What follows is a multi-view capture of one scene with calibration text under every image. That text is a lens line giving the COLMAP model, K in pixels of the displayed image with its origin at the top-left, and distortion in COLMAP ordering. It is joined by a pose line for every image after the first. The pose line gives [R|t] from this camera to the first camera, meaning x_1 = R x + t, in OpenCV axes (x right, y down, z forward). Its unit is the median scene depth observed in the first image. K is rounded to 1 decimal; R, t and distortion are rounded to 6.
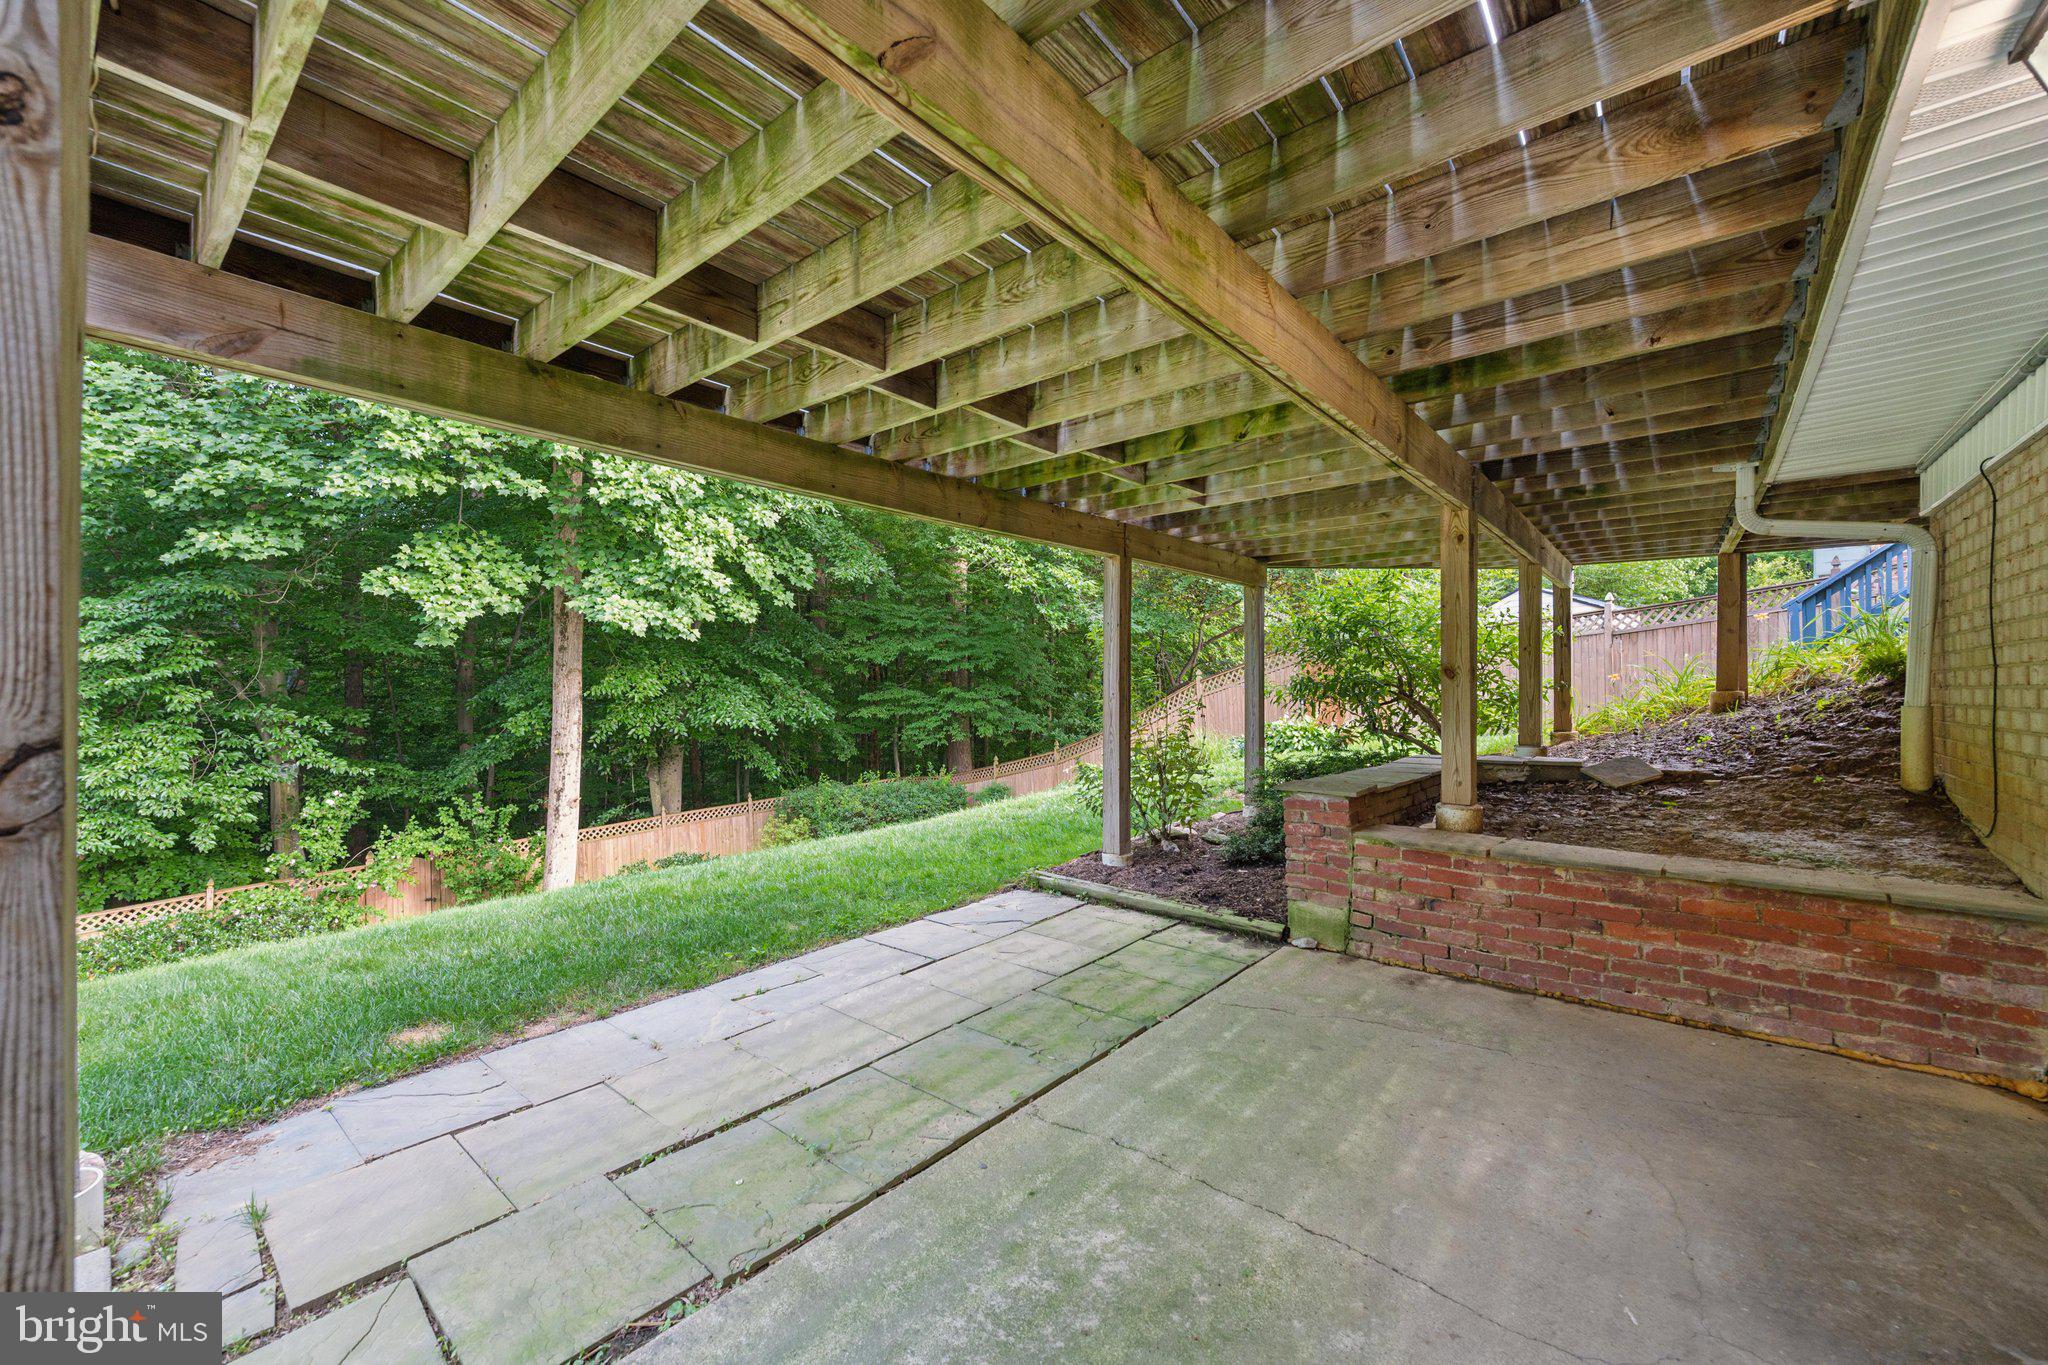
lens RADIAL K [[801.1, 0, 1008.6], [0, 801.1, 688.8], [0, 0, 1]] dist [-0.001657, -0.000367]
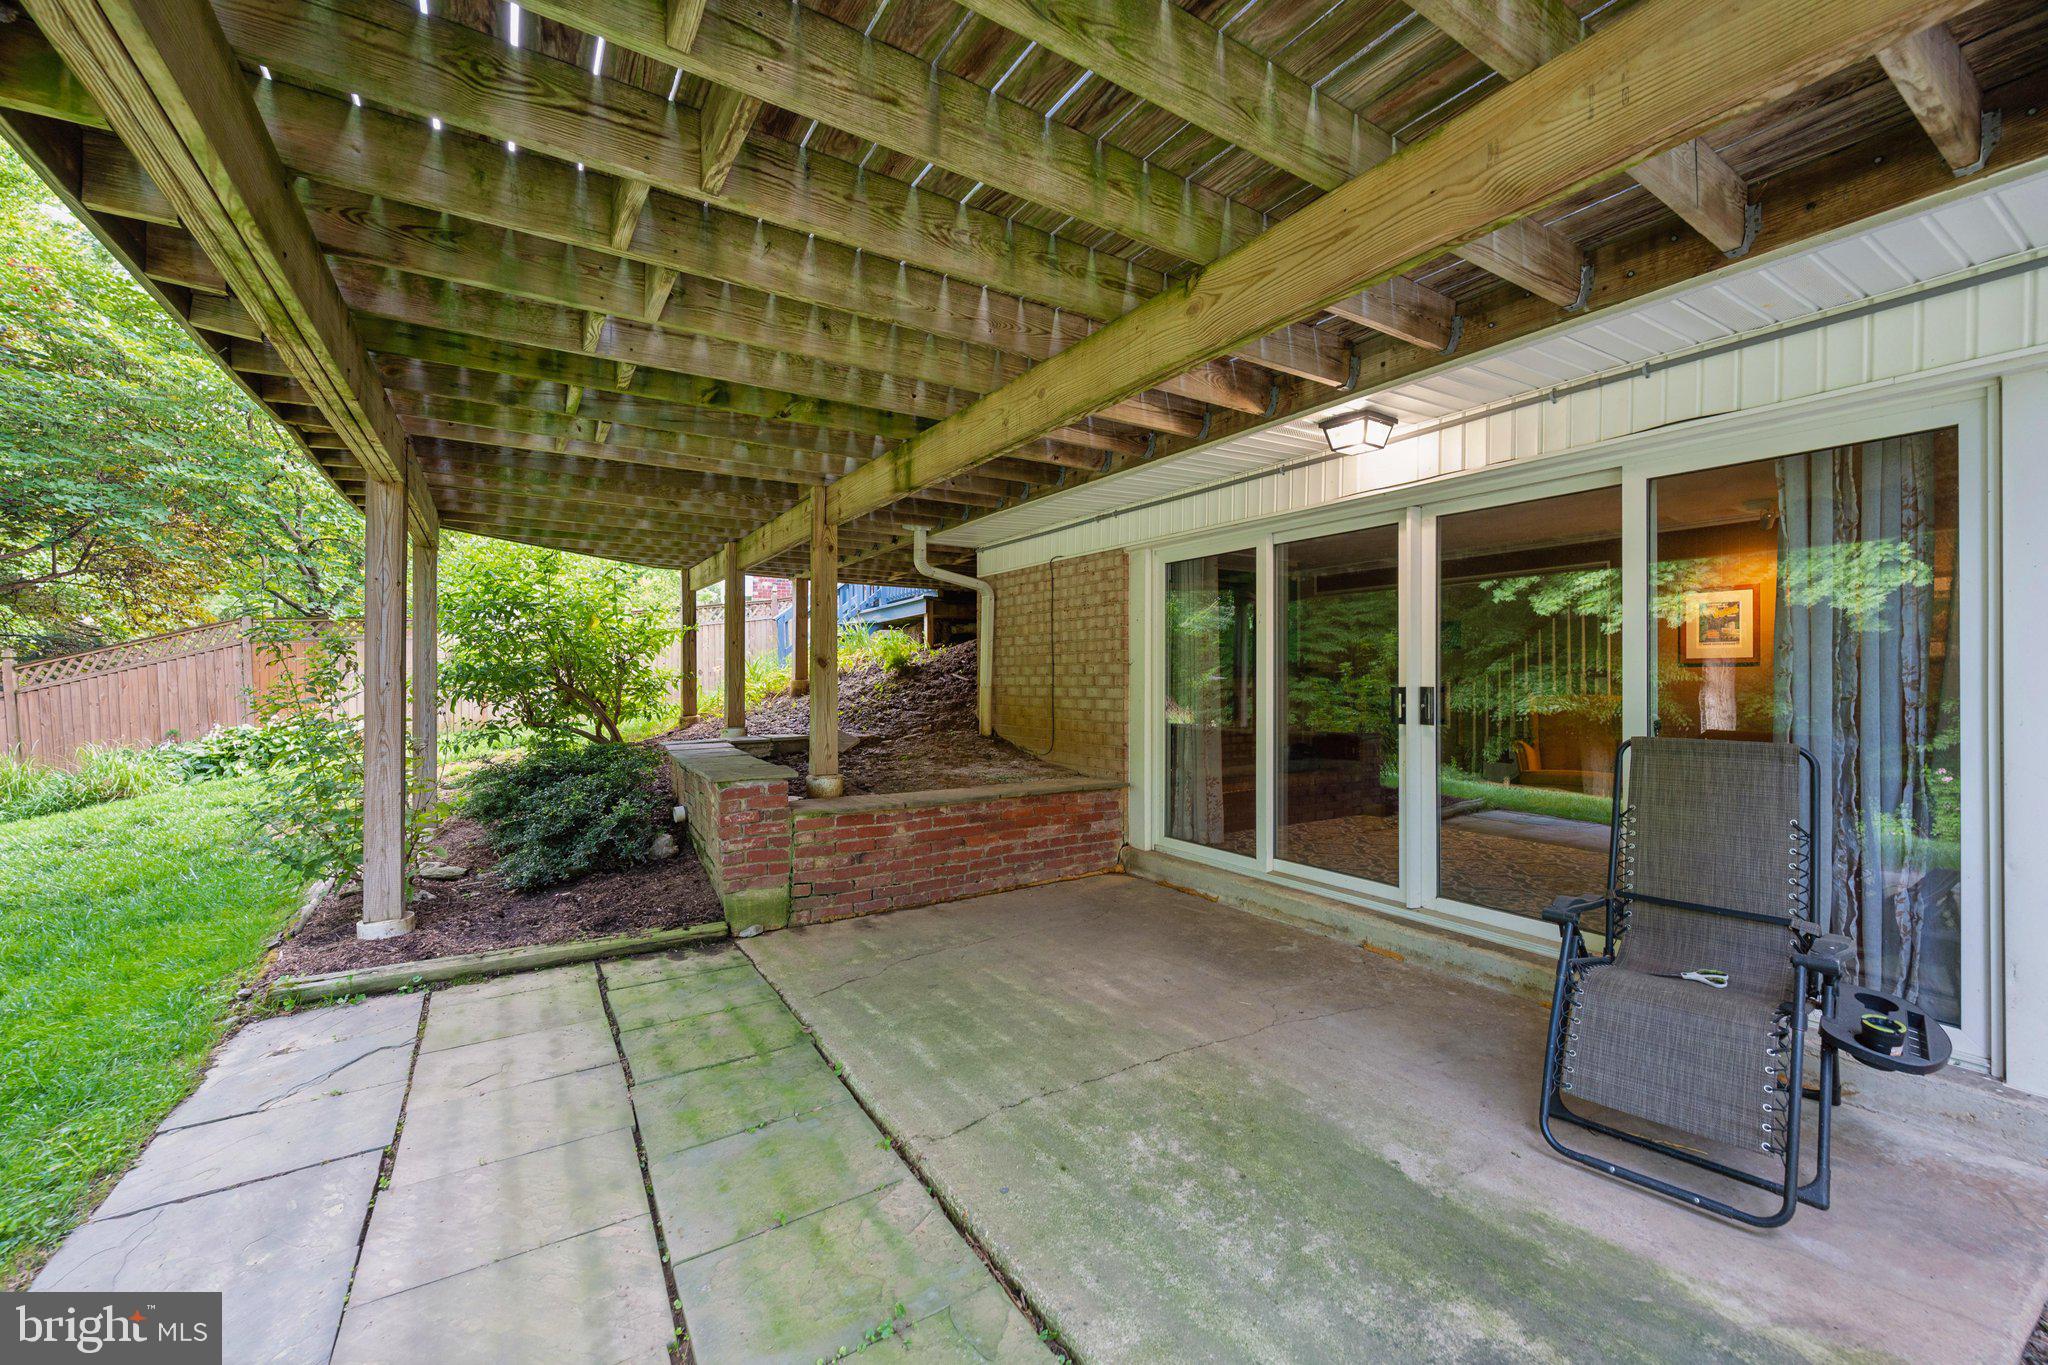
lens RADIAL K [[813.1, 0, 1020.3], [0, 813.1, 677.0], [0, 0, 1]] dist [0.000699, -0.000392]
pose [[0.291764, 0.002021, 0.956488, -0.581637], [0.003021, 0.999991, -0.003035, 0.006694], [-0.956486, 0.003775, 0.291755, 0.447915]]
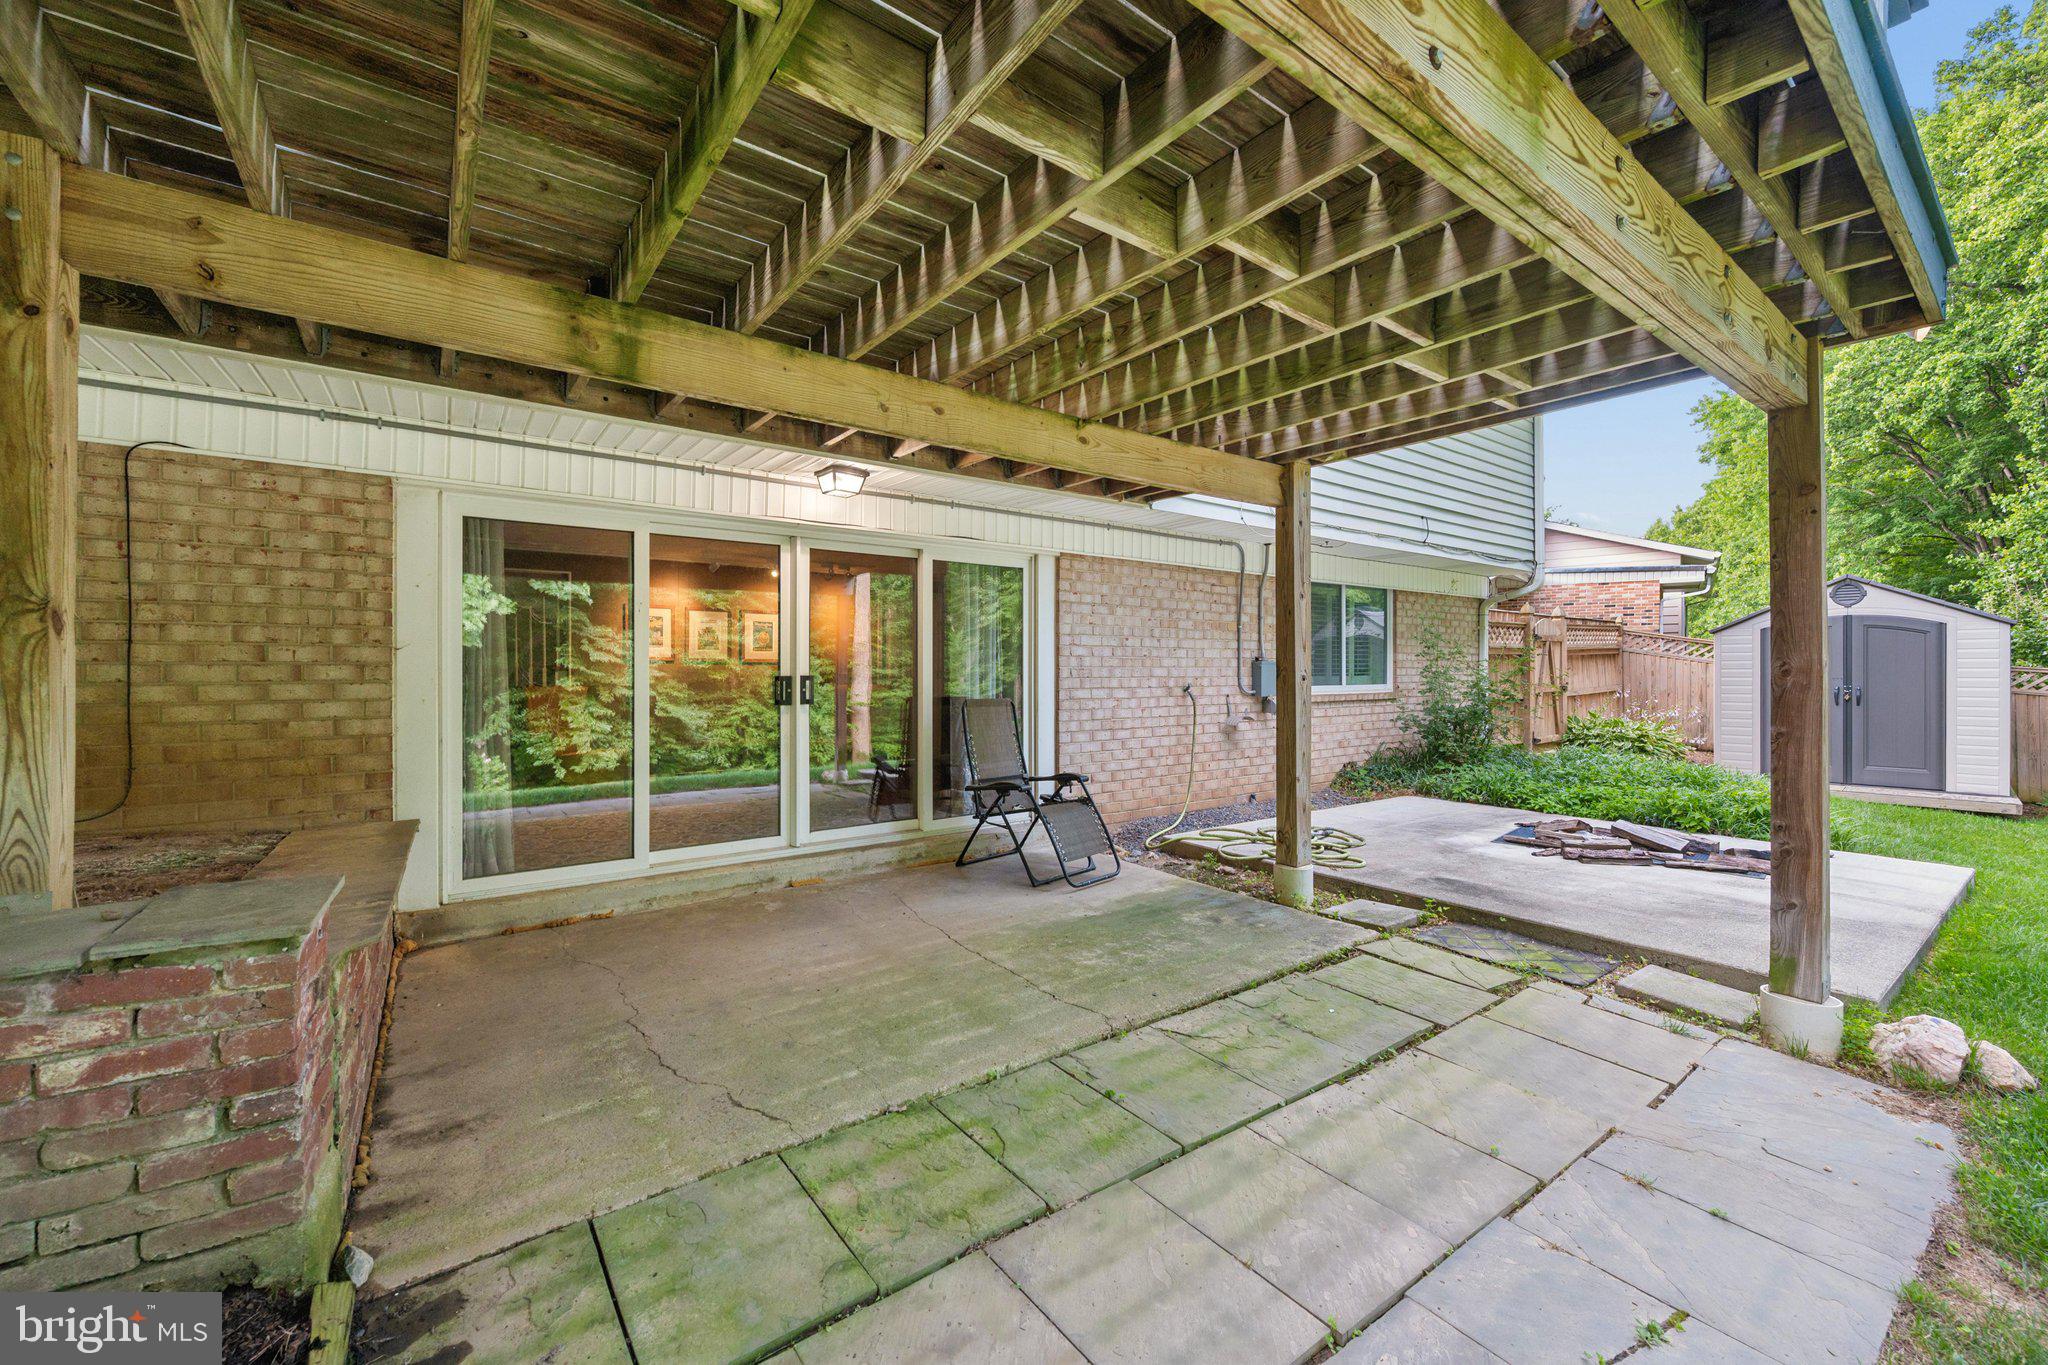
lens RADIAL K [[813.1, 0, 1020.3], [0, 813.1, 677.0], [0, 0, 1]] dist [0.000699, -0.000392]
pose [[-0.976418, 0.004489, 0.215843, -0.071352], [0.006214, 0.999954, 0.007315, 0.012711], [-0.215800, 0.008484, -0.976401, 1.553408]]
